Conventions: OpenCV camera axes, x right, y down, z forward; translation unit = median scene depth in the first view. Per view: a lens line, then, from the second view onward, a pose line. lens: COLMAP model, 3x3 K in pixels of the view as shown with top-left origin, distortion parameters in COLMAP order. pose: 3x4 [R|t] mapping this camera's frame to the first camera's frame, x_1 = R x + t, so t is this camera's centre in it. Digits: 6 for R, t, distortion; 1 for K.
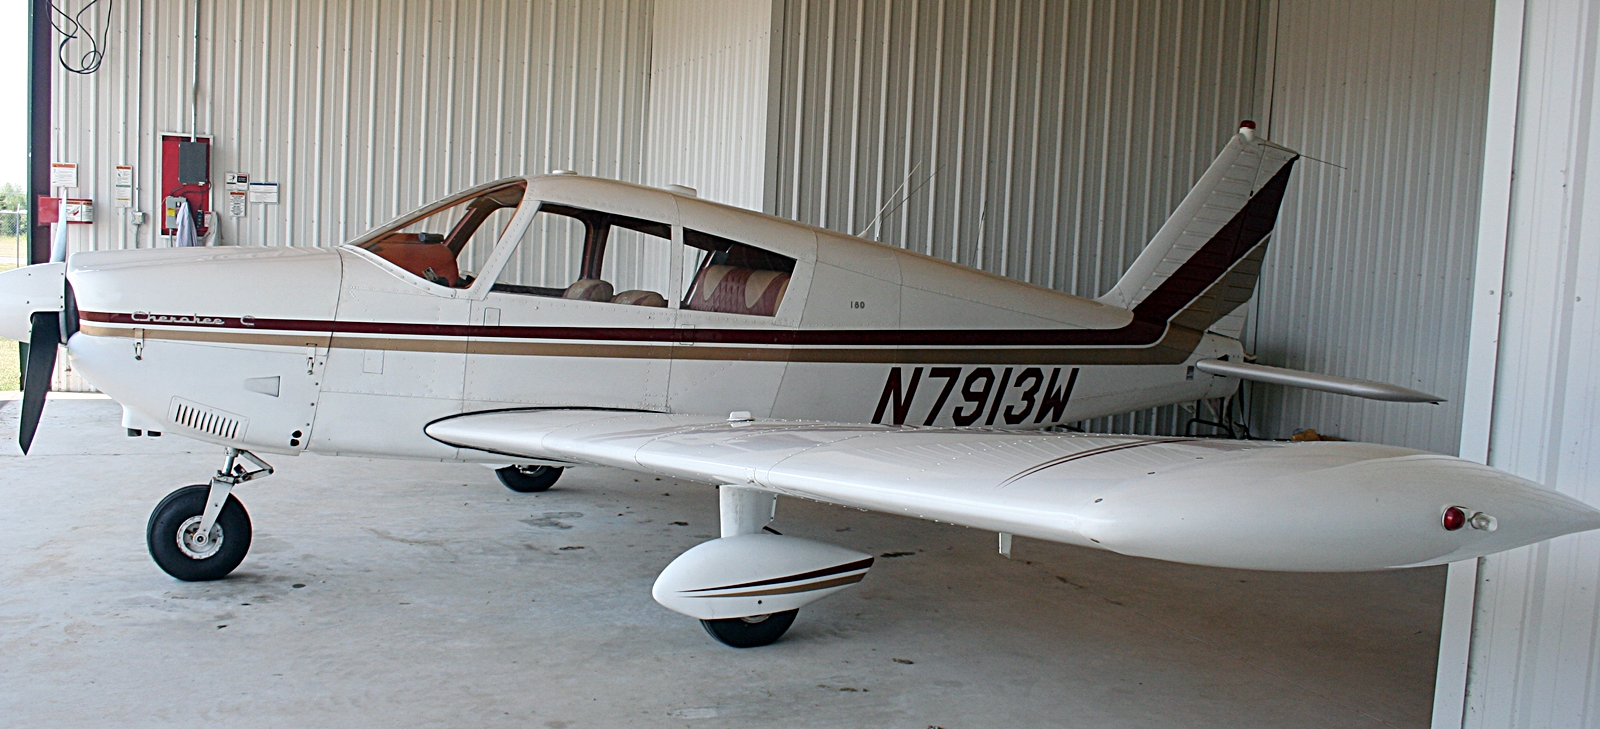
lens RADIAL K [[1312.3, 0, 802.6], [0, 1312.3, 323.3], [0, 0, 1]] dist [-0.162031, 0.134872]
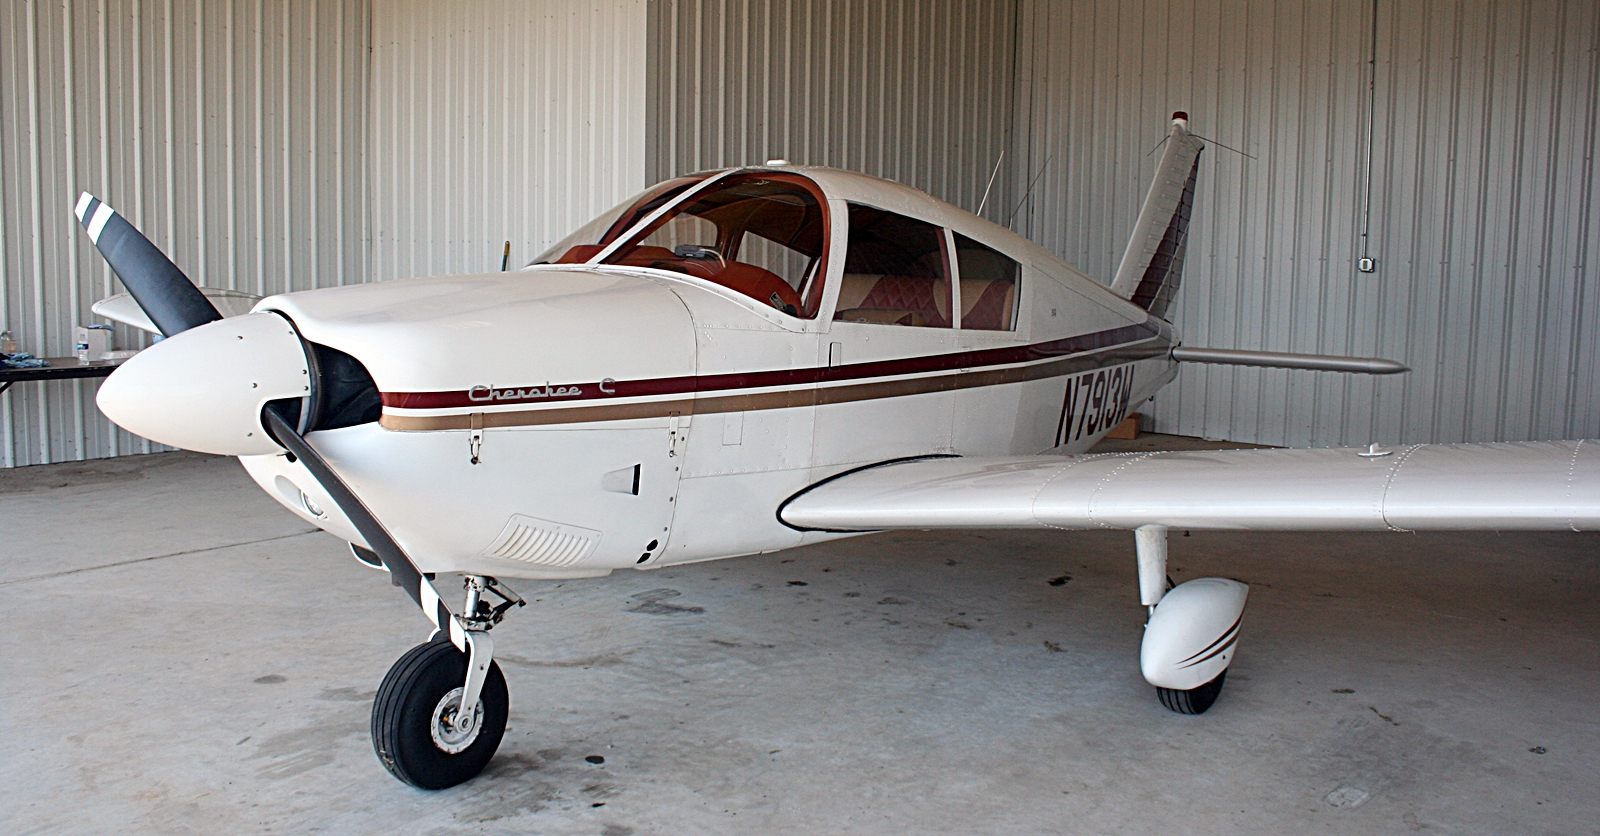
lens RADIAL K [[1314.0, 0, 799.7], [0, 1314.0, 349.1], [0, 0, 1]] dist [-0.166450, 0.138798]
pose [[0.886376, -0.066153, 0.458216, -0.599154], [0.053510, 0.997744, 0.040535, -0.039428], [-0.459864, -0.011410, 0.887916, 0.326399]]
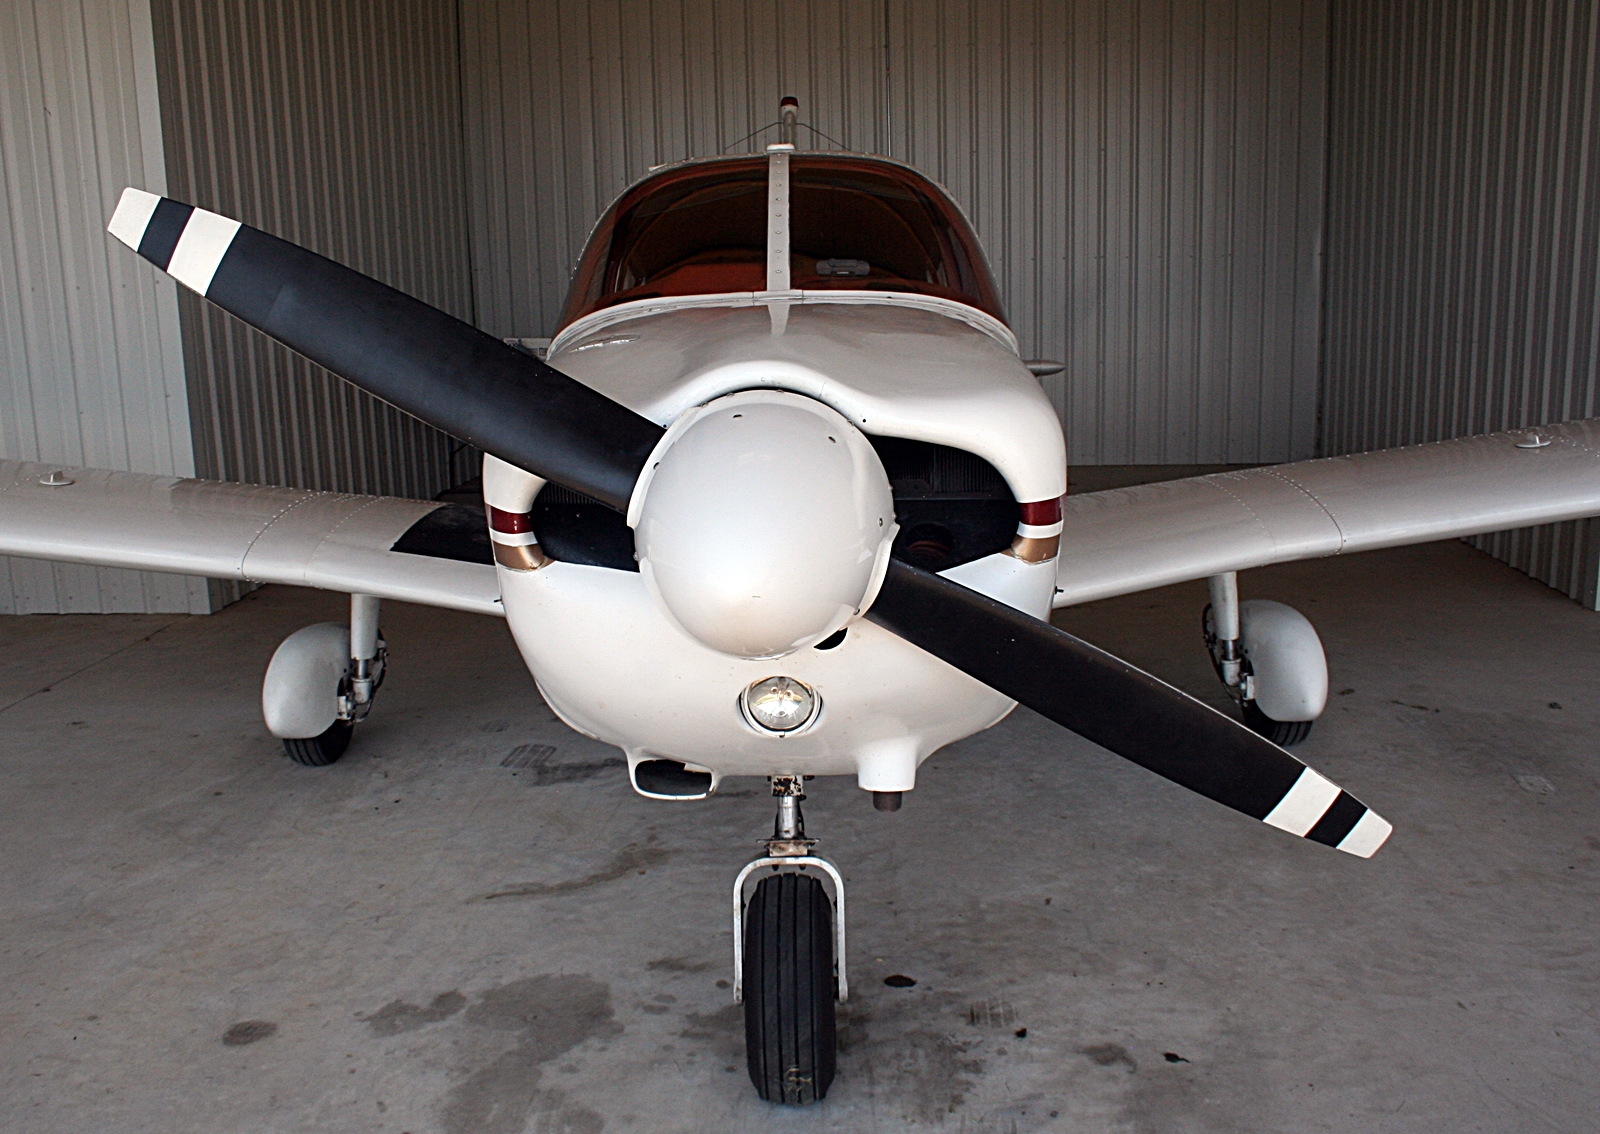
lens RADIAL K [[1454.9, 0, 756.0], [0, 1454.9, 565.8], [0, 0, 1]] dist [-0.161987, 0.113981]
pose [[0.486380, -0.237361, 0.840889, -0.853411], [0.110806, 0.971380, 0.210104, -0.077985], [-0.866693, -0.009015, 0.498761, 0.764006]]
